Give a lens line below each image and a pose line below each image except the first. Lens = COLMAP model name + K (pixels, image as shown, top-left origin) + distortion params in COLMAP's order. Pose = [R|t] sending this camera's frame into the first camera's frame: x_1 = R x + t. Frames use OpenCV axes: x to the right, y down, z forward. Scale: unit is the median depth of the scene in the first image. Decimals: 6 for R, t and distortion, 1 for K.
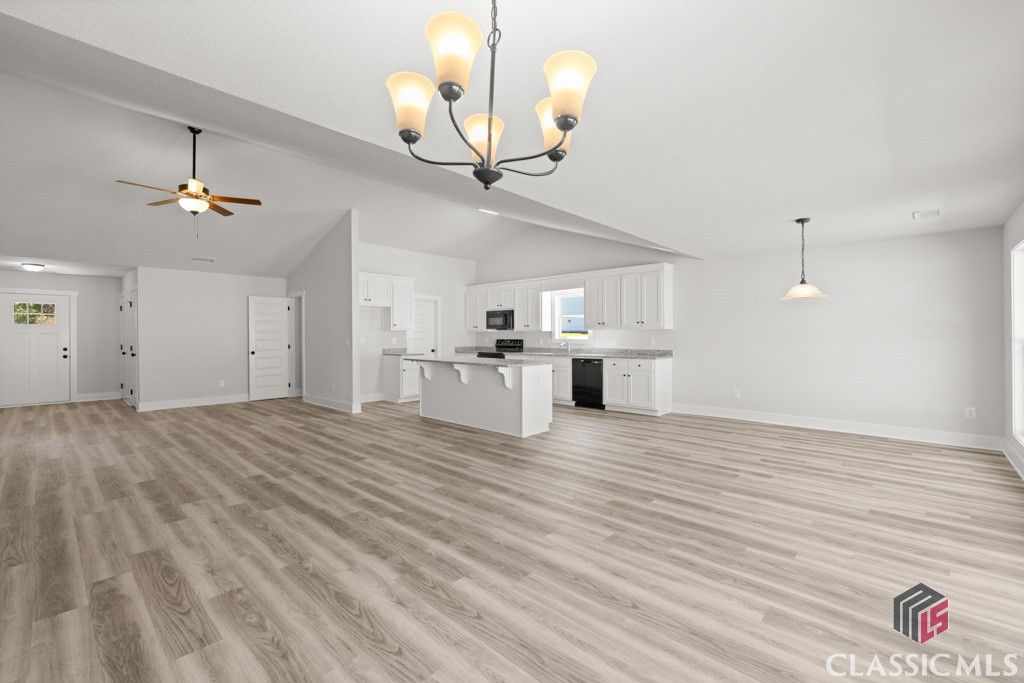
lens RADIAL K [[453.2, 0, 505.8], [0, 453.2, 337.0], [0, 0, 1]] dist [0.005268, 0.000872]
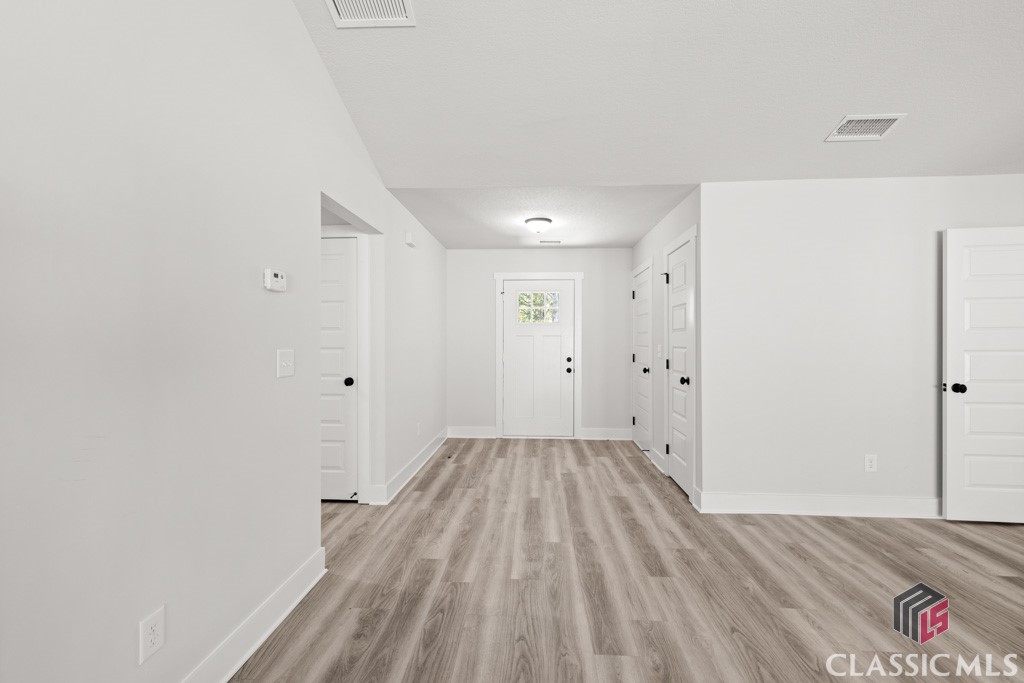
lens RADIAL K [[453.2, 0, 510.0], [0, 453.2, 340.4], [0, 0, 1]] dist [0.005268, 0.000872]
pose [[0.636422, 0.003223, -0.771334, -0.506389], [-0.003623, 0.999993, 0.001189, -0.001348], [0.771332, 0.002038, 0.636429, 0.507351]]
